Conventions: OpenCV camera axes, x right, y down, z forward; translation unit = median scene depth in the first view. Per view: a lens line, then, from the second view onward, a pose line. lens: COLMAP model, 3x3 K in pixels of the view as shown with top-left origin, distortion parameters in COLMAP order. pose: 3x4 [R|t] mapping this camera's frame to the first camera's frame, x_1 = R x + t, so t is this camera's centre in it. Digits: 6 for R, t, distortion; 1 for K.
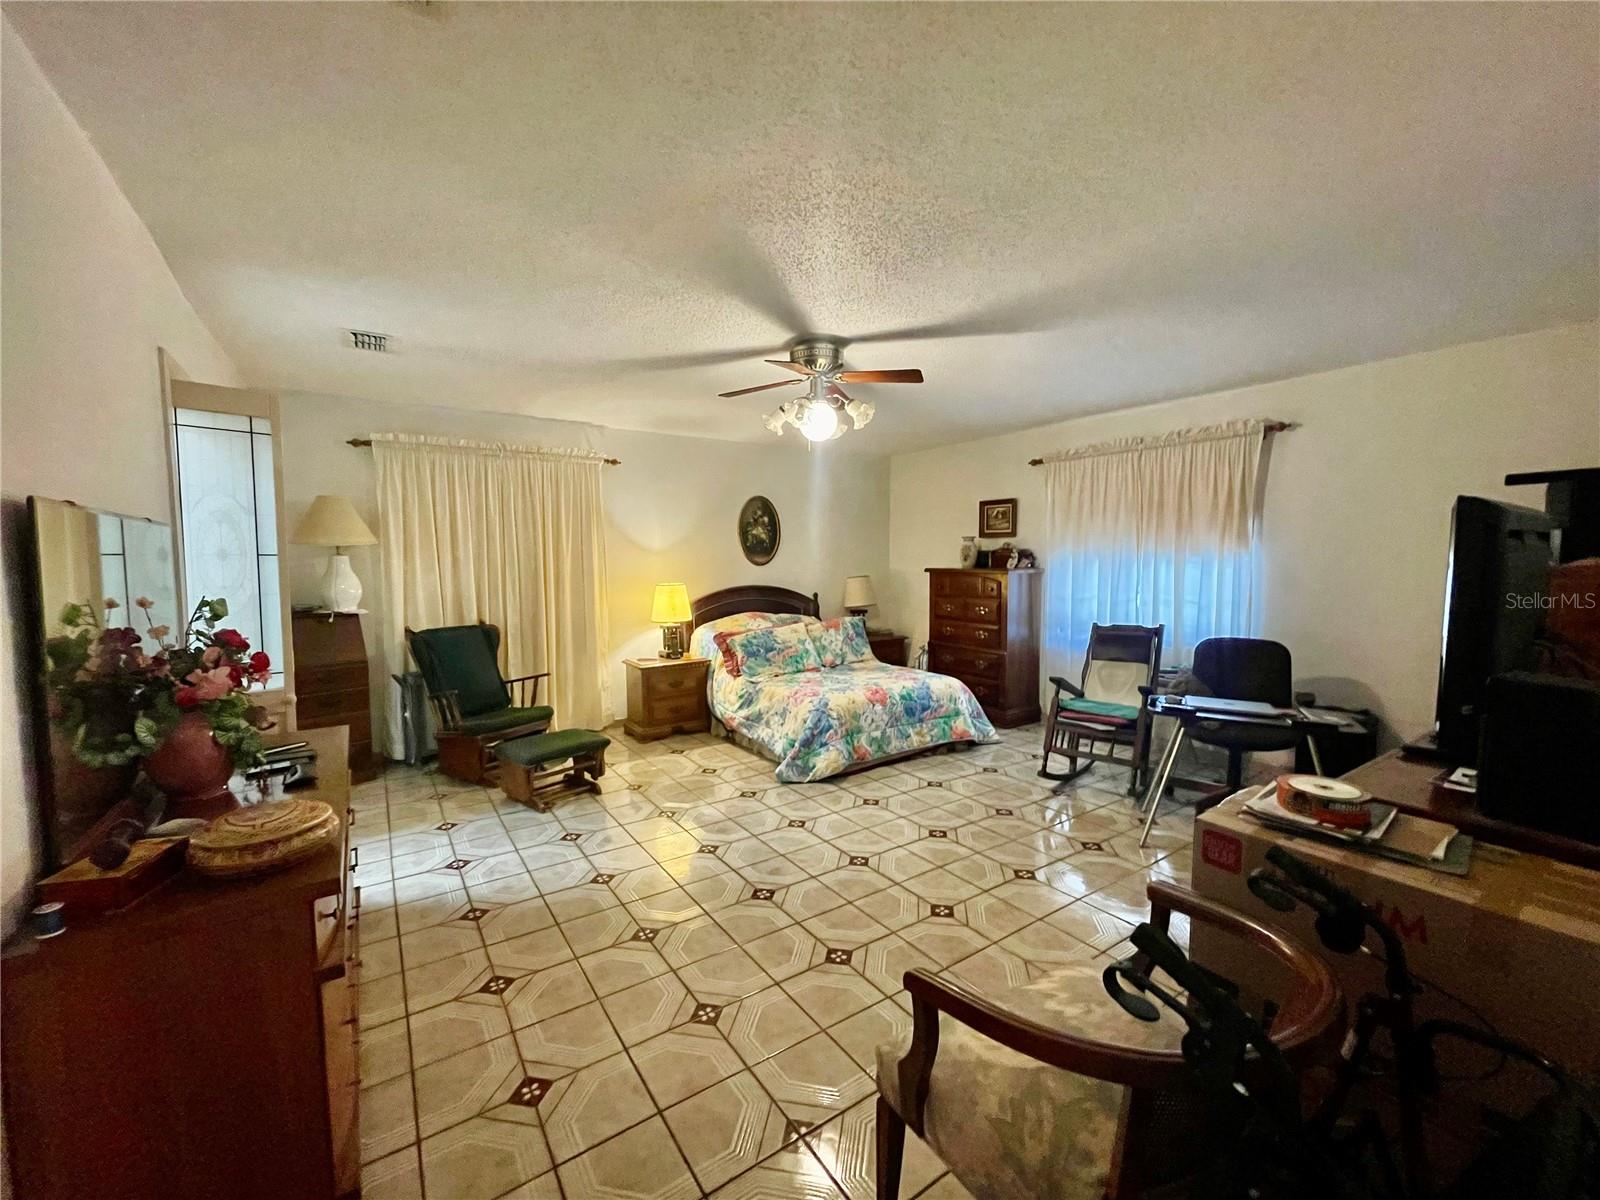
lens RADIAL K [[647.8, 0, 786.9], [0, 647.8, 602.3], [0, 0, 1]] dist [-0.004845, 0.001865]
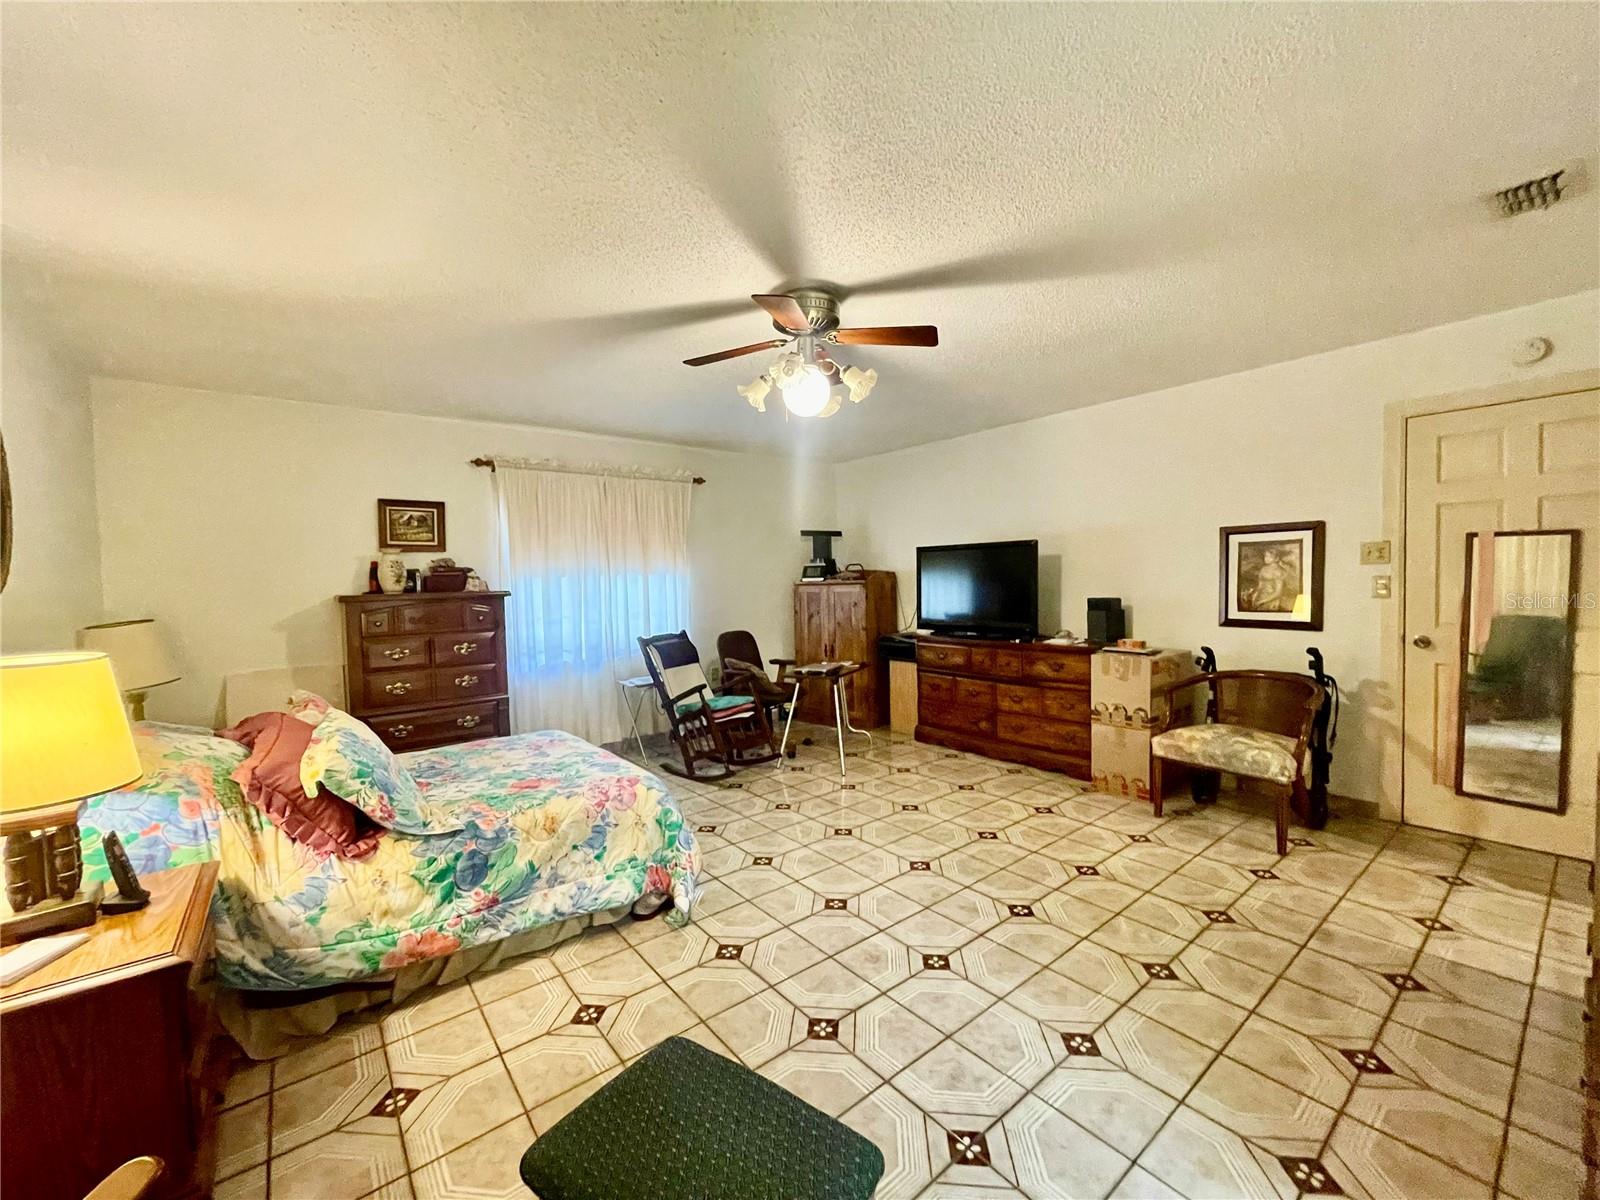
lens RADIAL K [[647.8, 0, 790.7], [0, 647.8, 604.6], [0, 0, 1]] dist [-0.004845, 0.001865]
pose [[-0.083450, -0.034158, 0.995926, -0.540326], [0.098962, 0.994188, 0.042390, -0.036716], [-0.991586, 0.102096, -0.079585, 0.792499]]
